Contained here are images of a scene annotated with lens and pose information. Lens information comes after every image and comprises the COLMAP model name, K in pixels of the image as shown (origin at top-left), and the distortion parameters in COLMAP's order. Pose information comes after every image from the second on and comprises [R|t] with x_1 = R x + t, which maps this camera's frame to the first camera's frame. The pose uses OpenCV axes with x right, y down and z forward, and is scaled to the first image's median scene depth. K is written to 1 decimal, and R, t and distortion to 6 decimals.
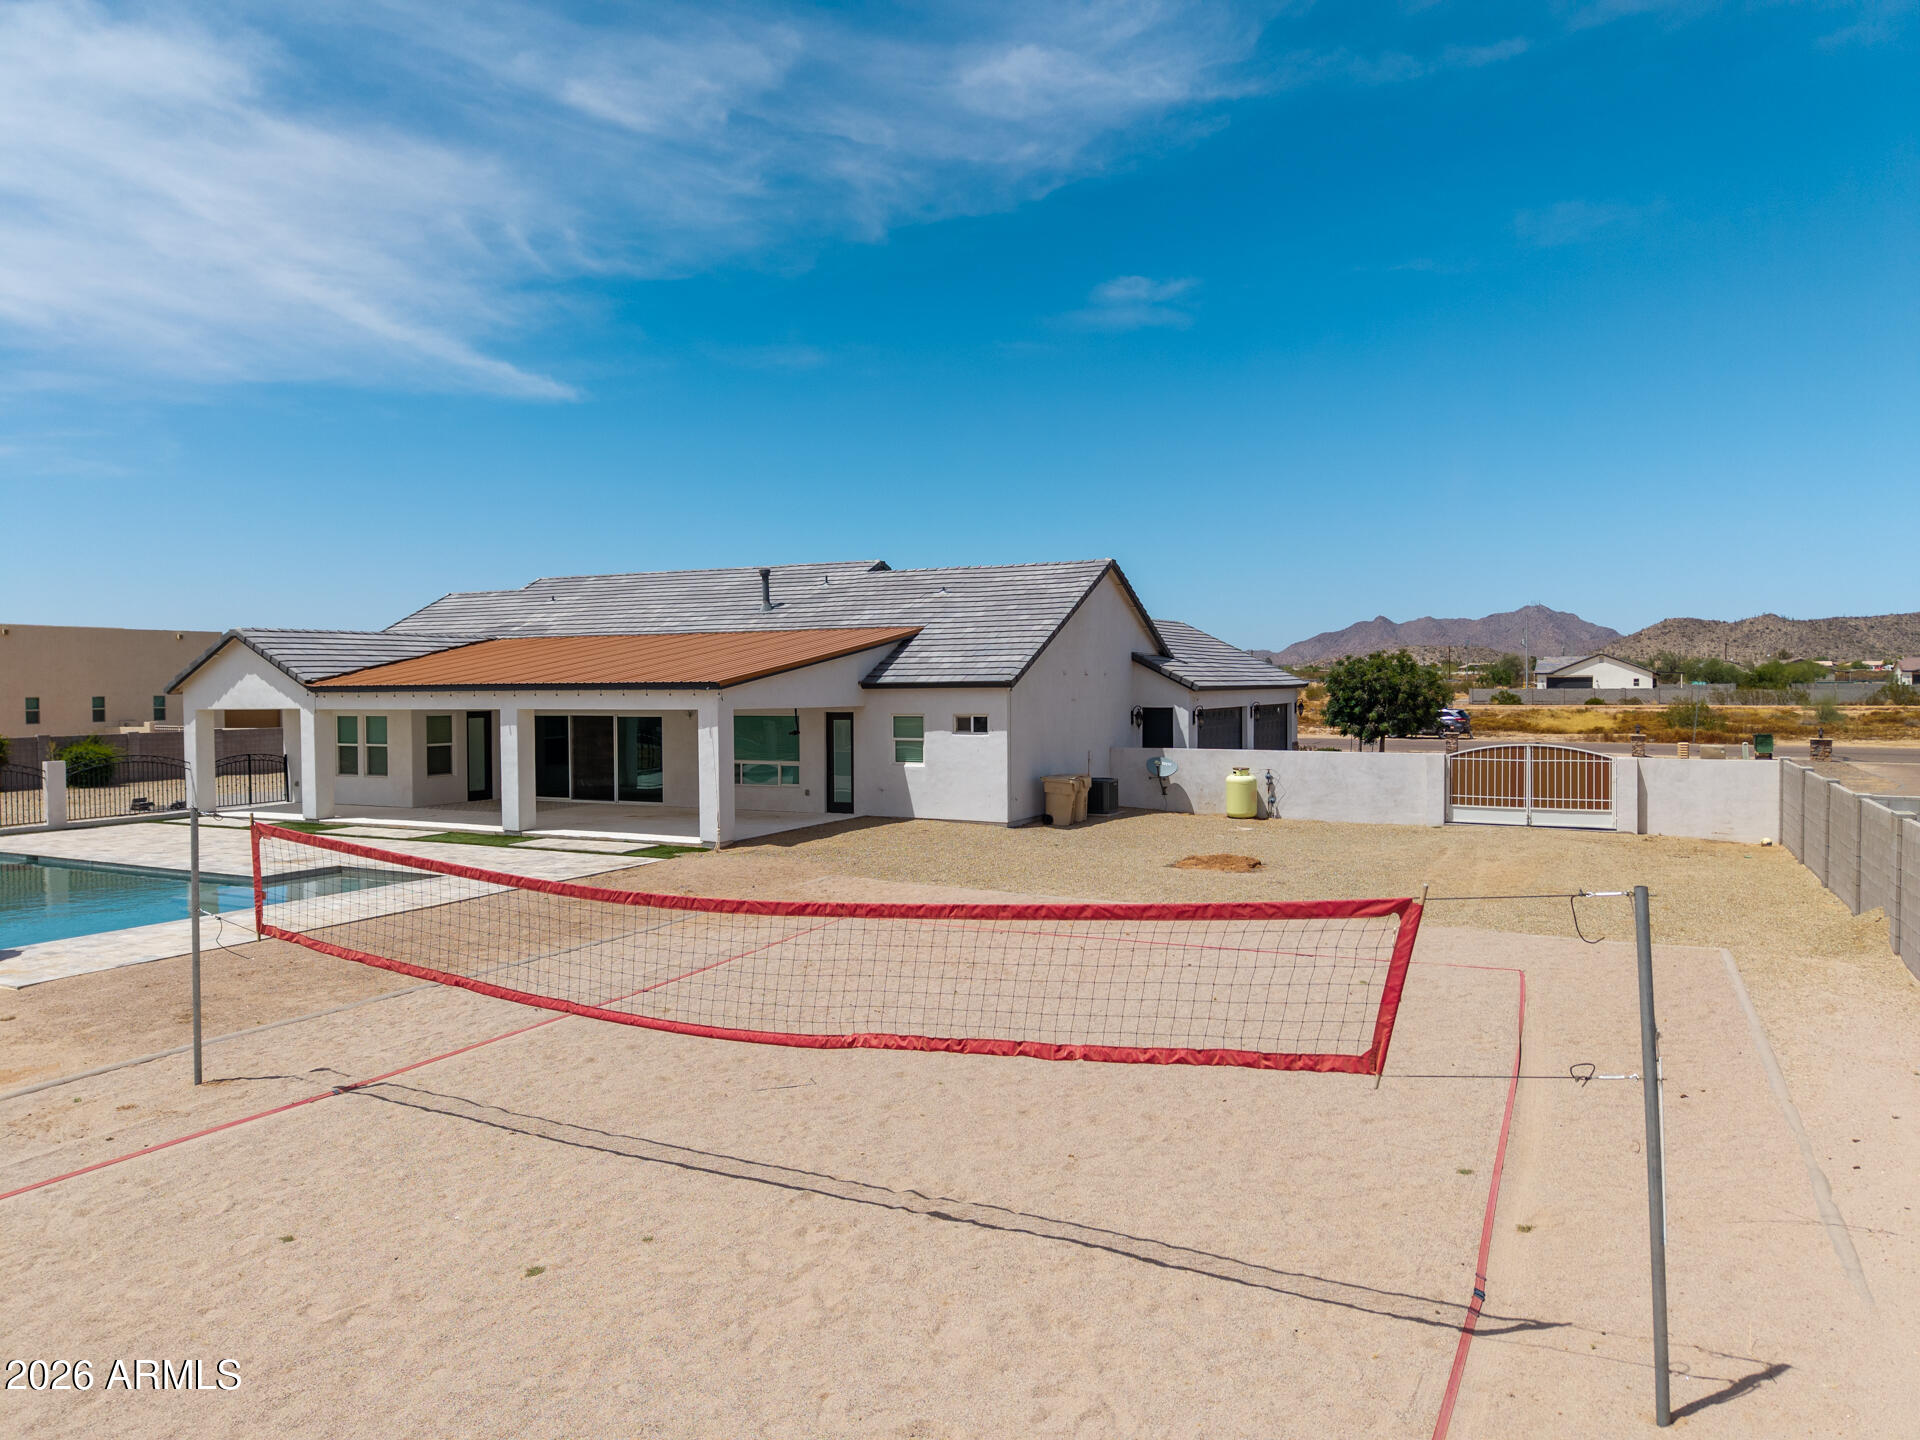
lens RADIAL K [[1283.9, 0, 958.2], [0, 1283.9, 710.2], [0, 0, 1]] dist [0.029355, -0.030187]
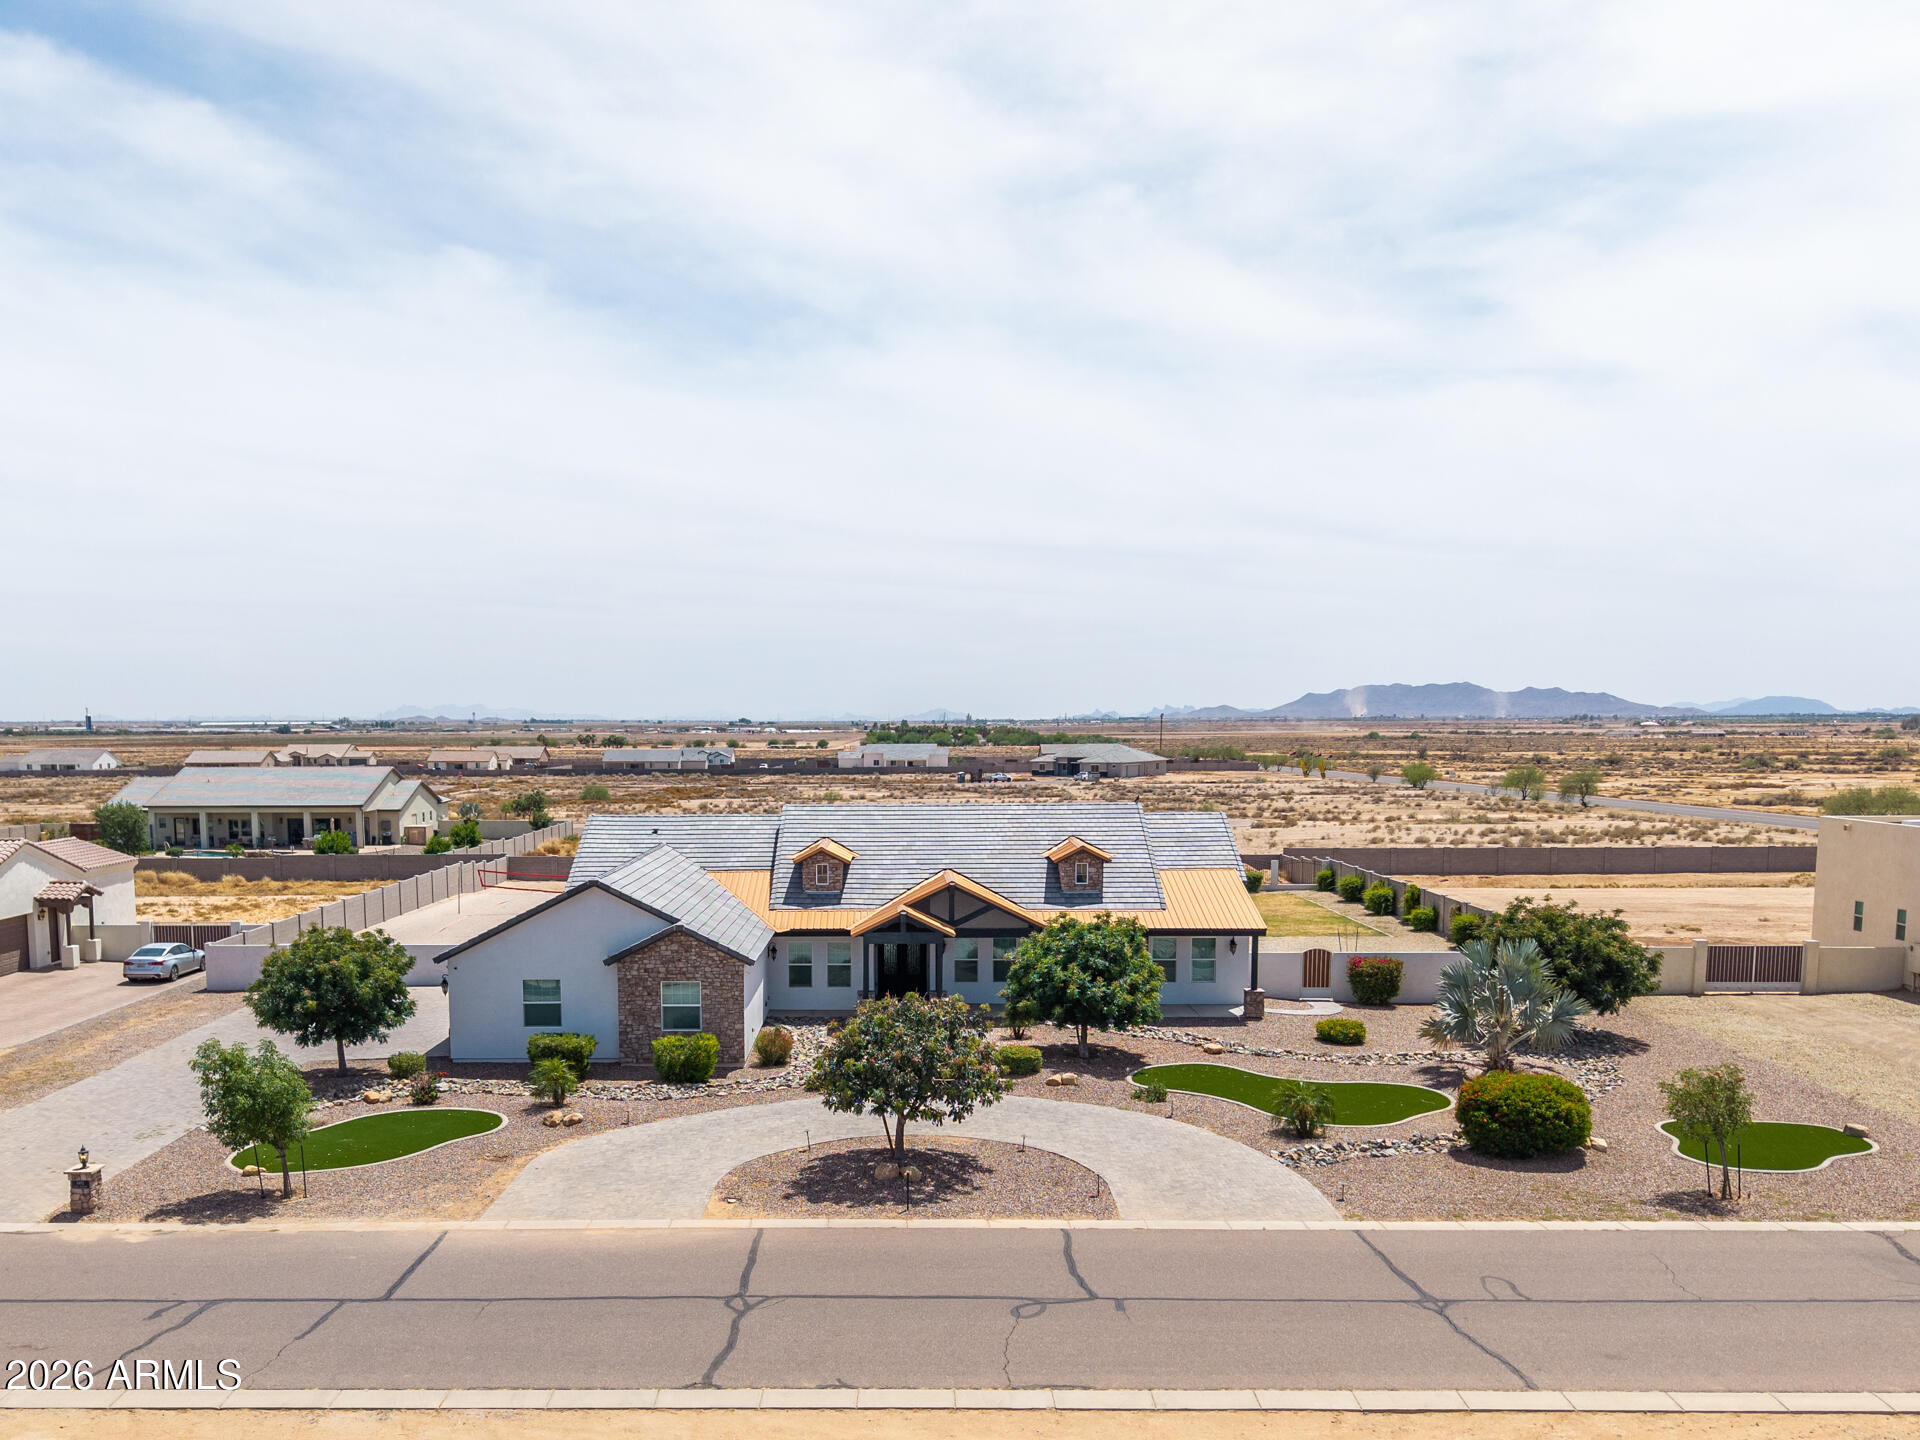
lens RADIAL K [[1651.3, 0, 868.1], [0, 1651.3, 915.7], [0, 0, 1]] dist [0.058769, -0.082122]
pose [[-0.898444, 0.060877, -0.434847, 0.736930], [0.001495, 0.990761, 0.135613, -0.288461], [0.439085, 0.121190, -0.890234, 3.146308]]
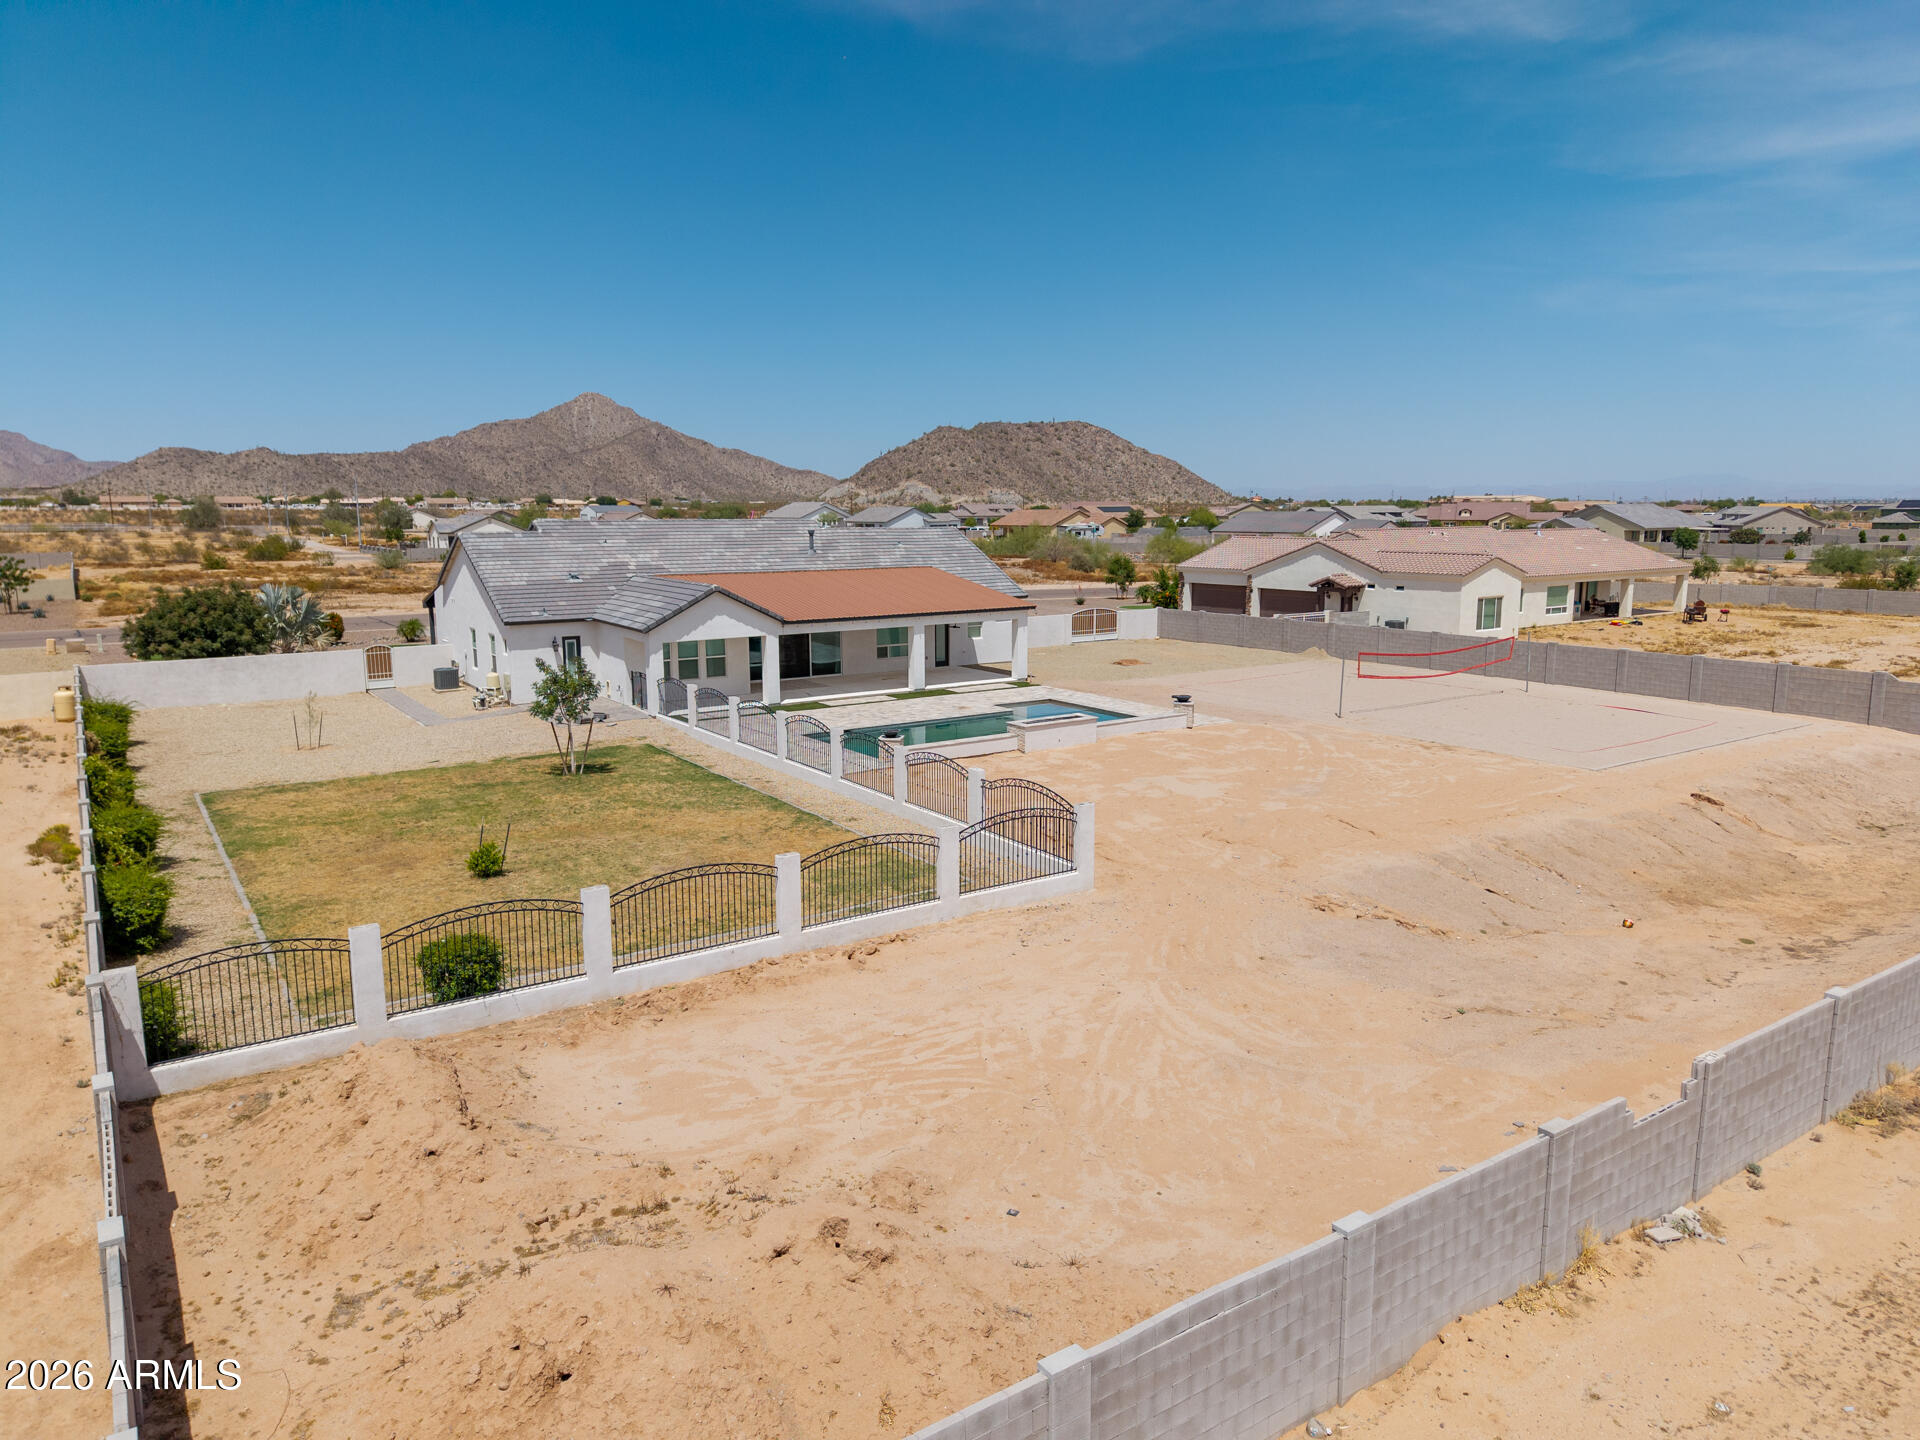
lens RADIAL K [[1283.9, 0, 963.4], [0, 1283.9, 714.3], [0, 0, 1]] dist [0.029355, -0.030187]
pose [[0.477487, -0.136758, 0.867930, -1.797075], [0.018982, 0.989188, 0.145422, -0.131667], [-0.878434, -0.052962, 0.474920, 0.039770]]
